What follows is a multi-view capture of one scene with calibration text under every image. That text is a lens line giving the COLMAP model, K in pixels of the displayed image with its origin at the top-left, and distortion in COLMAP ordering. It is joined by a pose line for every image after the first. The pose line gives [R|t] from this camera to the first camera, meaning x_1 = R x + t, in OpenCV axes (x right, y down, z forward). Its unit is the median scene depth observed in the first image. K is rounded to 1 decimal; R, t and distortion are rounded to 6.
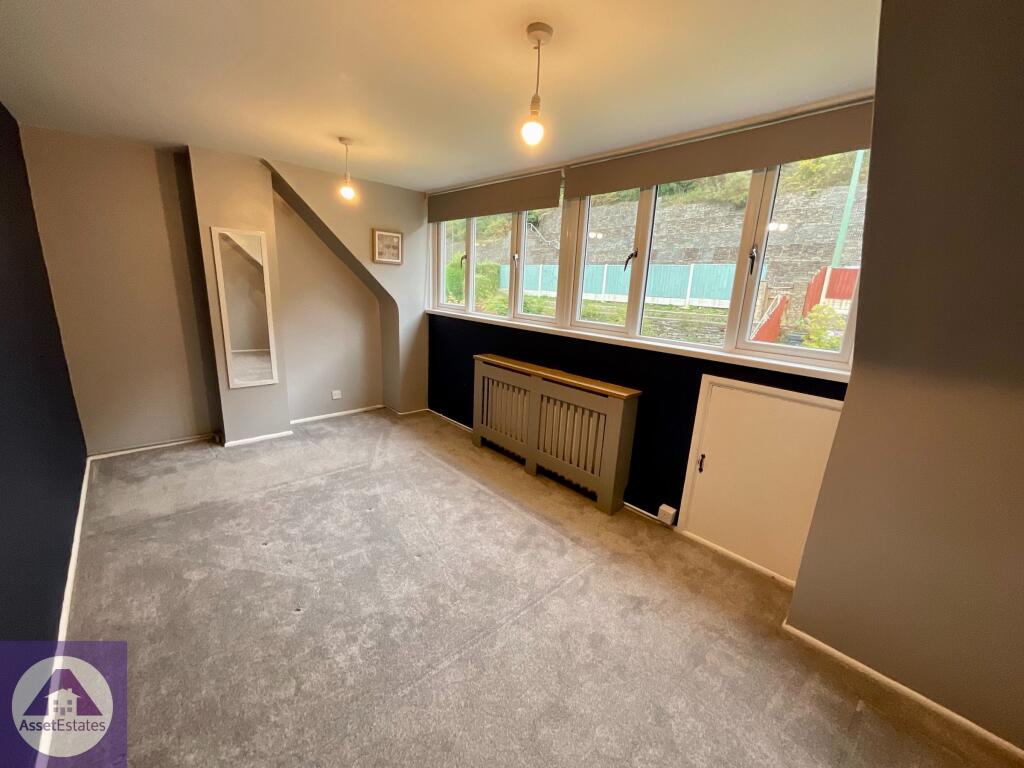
lens RADIAL K [[410.7, 0, 532.0], [0, 410.7, 383.7], [0, 0, 1]] dist [-0.000534, 0.000012]
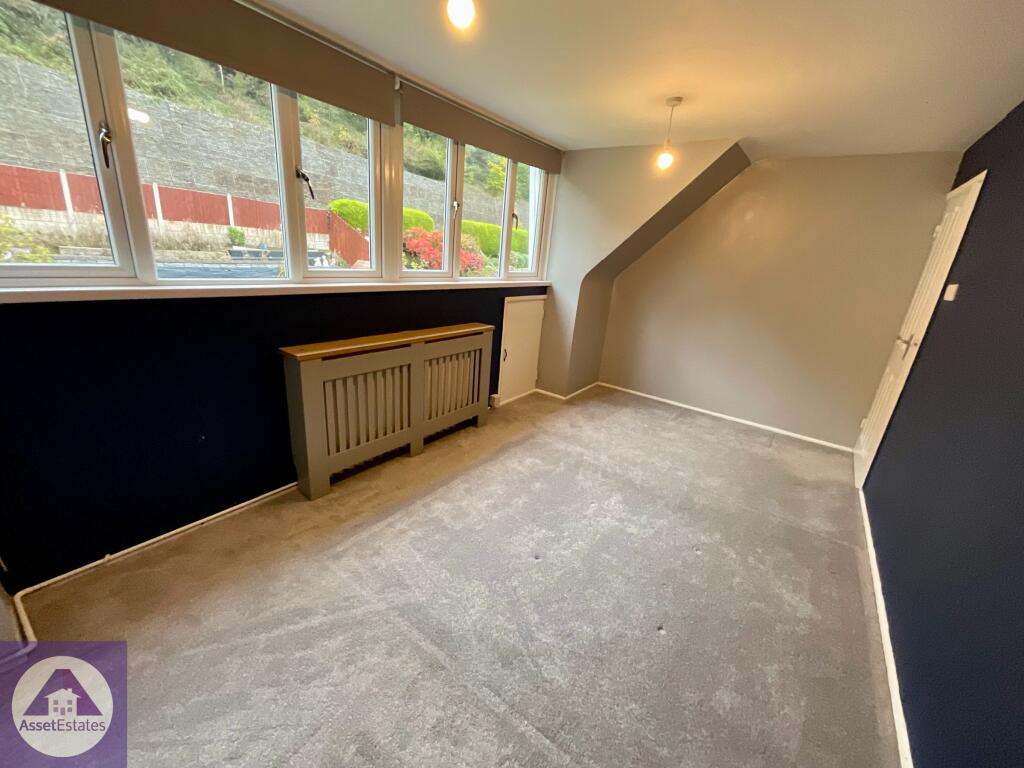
lens RADIAL K [[400.3, 0, 508.0], [0, 400.3, 379.5], [0, 0, 1]] dist [0.000028, -0.003894]
pose [[-0.143067, -0.360564, 0.921697, -0.812606], [0.155656, 0.911490, 0.380732, -0.236644], [-0.977396, 0.197938, -0.074280, 0.896833]]
